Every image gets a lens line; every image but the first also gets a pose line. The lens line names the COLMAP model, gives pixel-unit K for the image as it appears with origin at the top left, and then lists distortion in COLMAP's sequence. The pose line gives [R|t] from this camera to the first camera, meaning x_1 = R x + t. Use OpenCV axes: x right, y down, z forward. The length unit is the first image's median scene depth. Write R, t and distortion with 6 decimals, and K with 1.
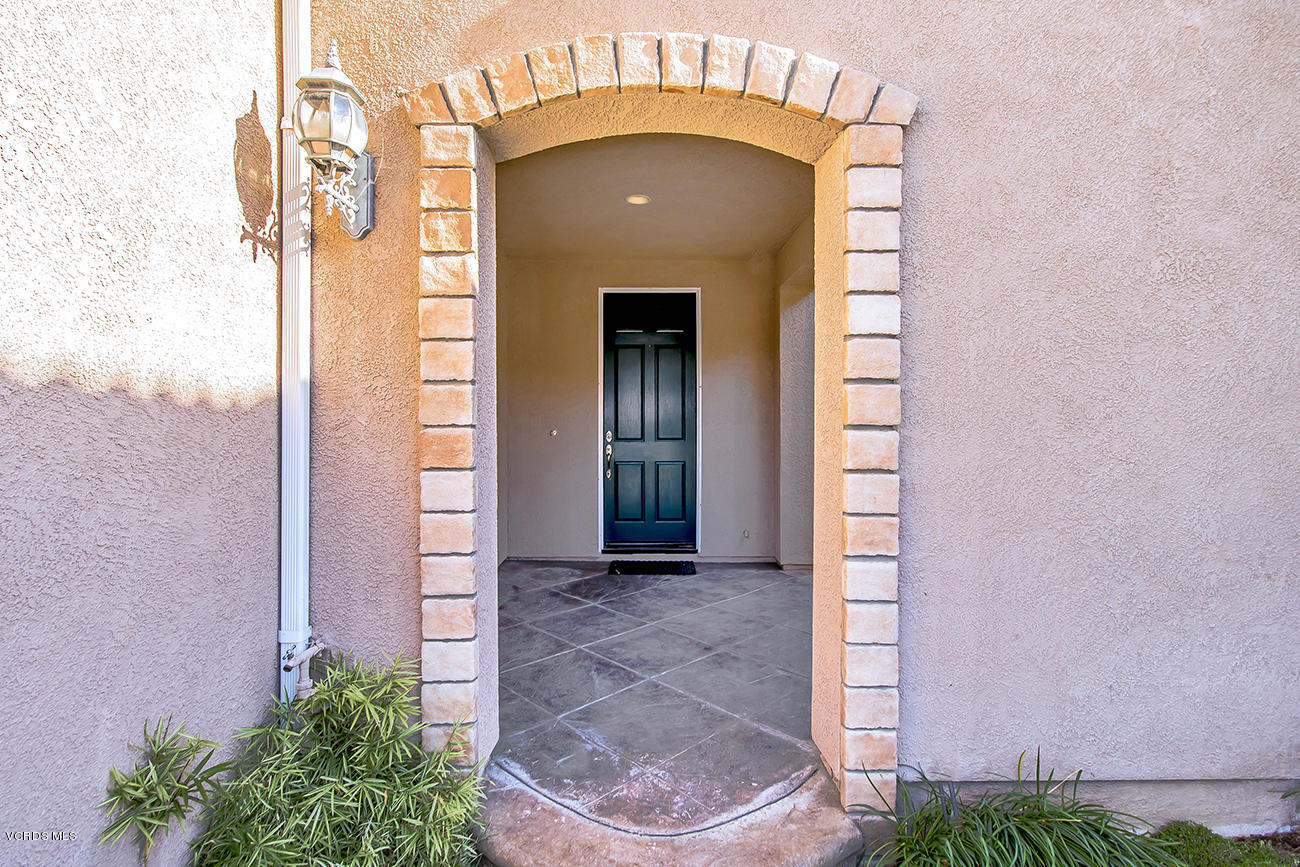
lens RADIAL K [[694.3, 0, 649.8], [0, 694.3, 439.3], [0, 0, 1]] dist [-0.001762, -0.000928]
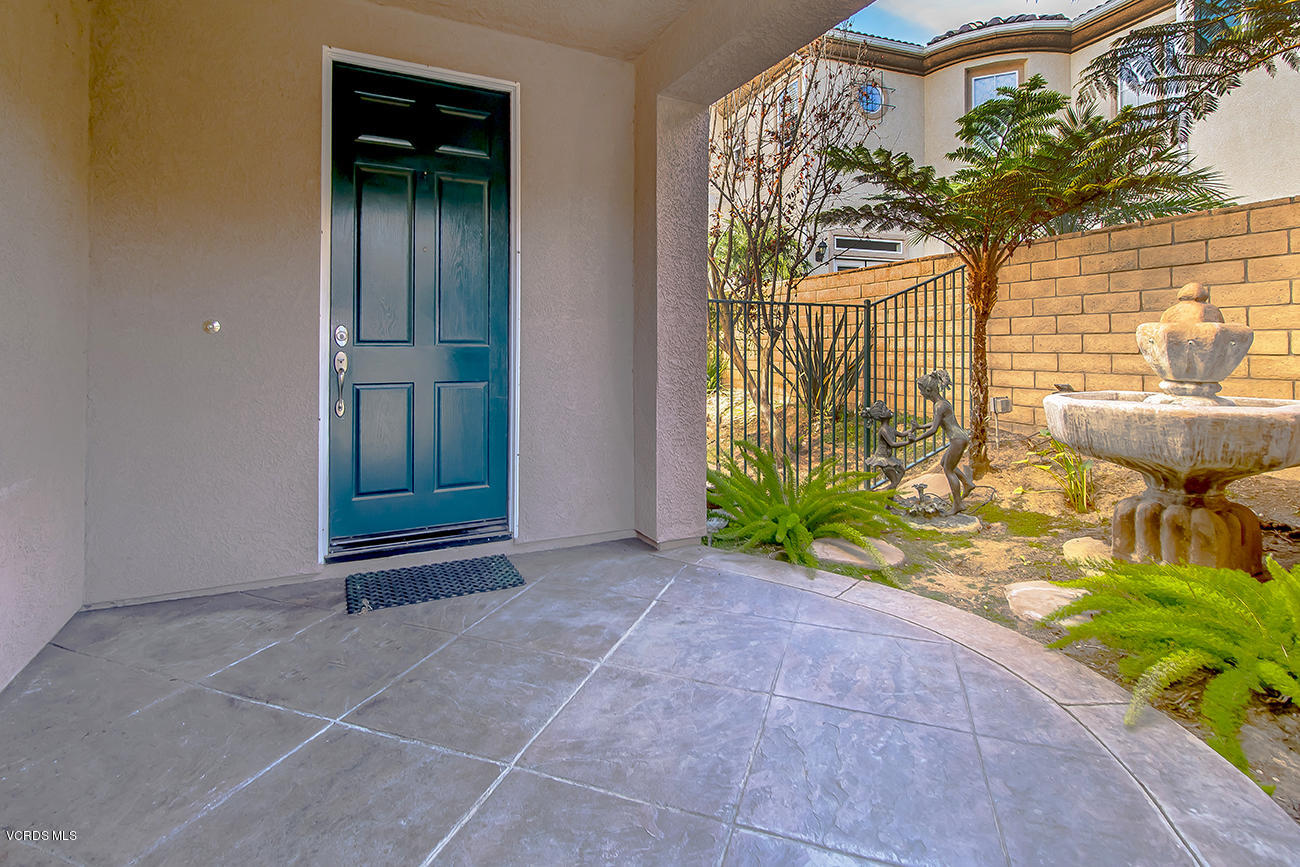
lens RADIAL K [[630.5, 0, 647.8], [0, 630.5, 349.9], [0, 0, 1]] dist [0.012058, -0.000803]
pose [[0.885895, 0.005106, 0.463859, -0.097097], [0.012138, 0.999342, -0.034183, 0.032963], [-0.463728, 0.035913, 0.885249, 0.604891]]
